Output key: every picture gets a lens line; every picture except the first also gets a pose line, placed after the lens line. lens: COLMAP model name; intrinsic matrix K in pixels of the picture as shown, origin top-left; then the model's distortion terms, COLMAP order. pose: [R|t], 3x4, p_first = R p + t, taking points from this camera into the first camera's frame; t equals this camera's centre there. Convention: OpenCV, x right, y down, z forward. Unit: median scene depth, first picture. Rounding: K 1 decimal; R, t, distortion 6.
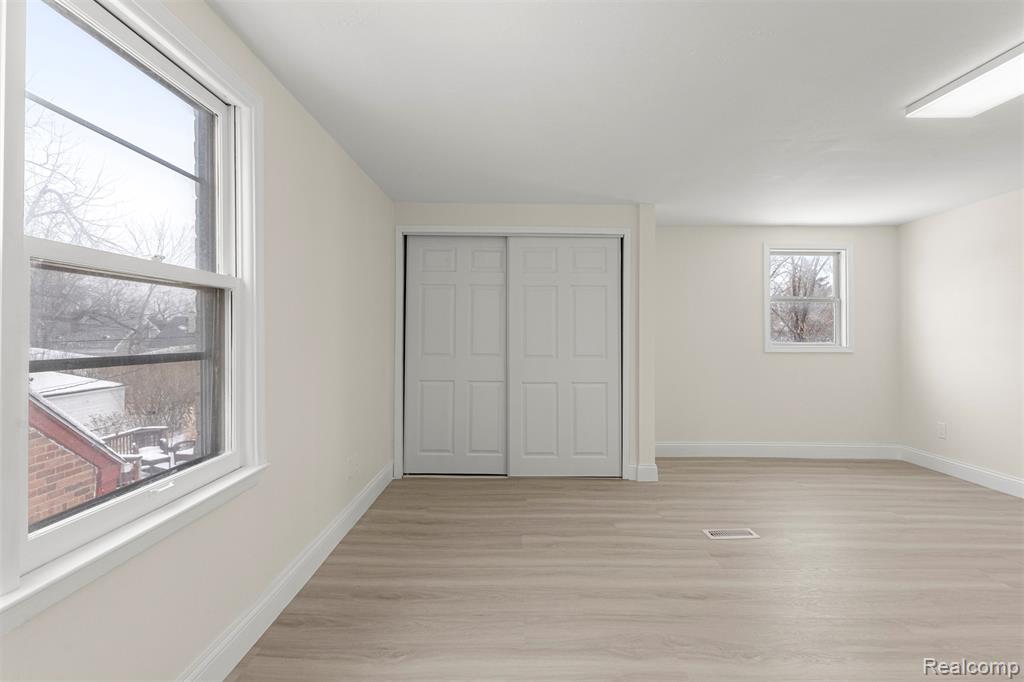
lens RADIAL K [[522.6, 0, 514.1], [0, 522.6, 339.2], [0, 0, 1]] dist [0.029865, -0.004576]
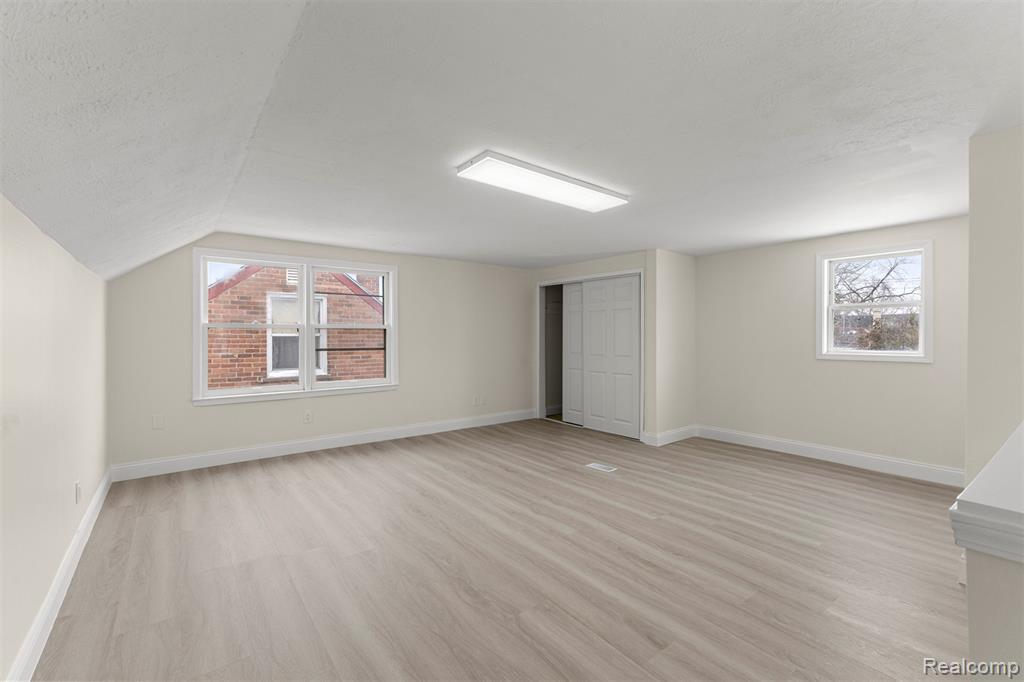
lens RADIAL K [[444.4, 0, 513.3], [0, 444.4, 339.4], [0, 0, 1]] dist [0.013424, -0.002169]
pose [[0.600629, 0.002155, -0.799525, 1.139372], [-0.003001, 0.999995, 0.000441, -0.016786], [0.799522, 0.002135, 0.600633, -0.022600]]
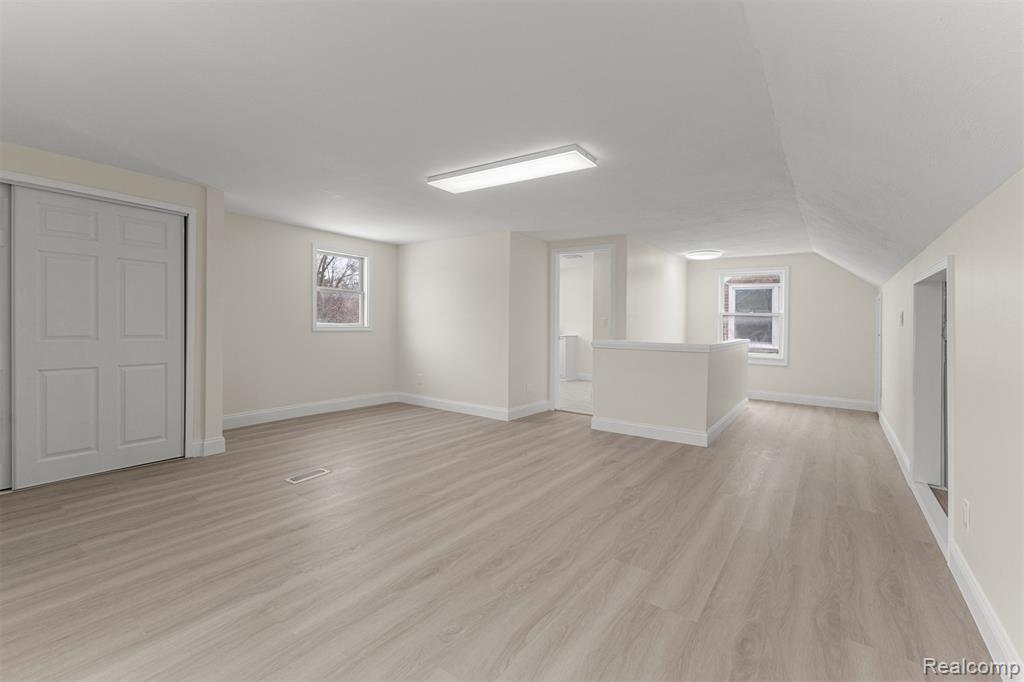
lens RADIAL K [[444.4, 0, 514.3], [0, 444.4, 343.1], [0, 0, 1]] dist [0.013424, -0.002169]
pose [[0.587034, -0.029351, 0.809030, -0.129971], [-0.013642, 0.998842, 0.046136, -0.002299], [-0.809447, -0.038120, 0.585954, -0.008135]]
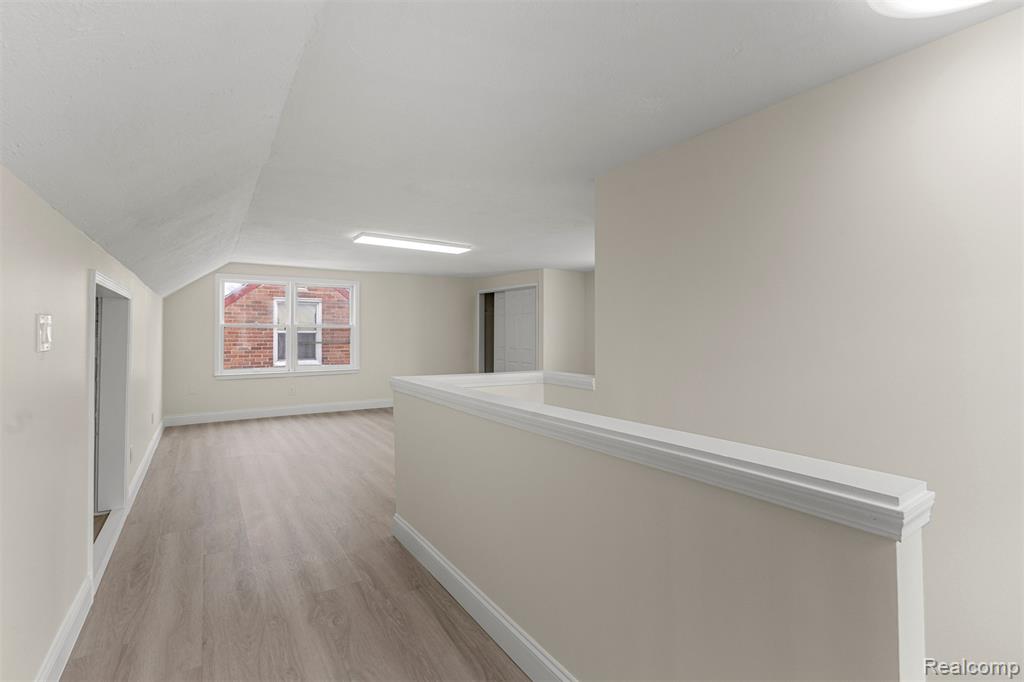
lens RADIAL K [[491.1, 0, 513.9], [0, 491.1, 334.6], [0, 0, 1]] dist [0.003834, 0.000741]
pose [[0.527260, 0.000366, -0.849704, 1.954743], [-0.007776, 0.999960, -0.004395, -0.015896], [0.849669, 0.008924, 0.527241, -0.009965]]
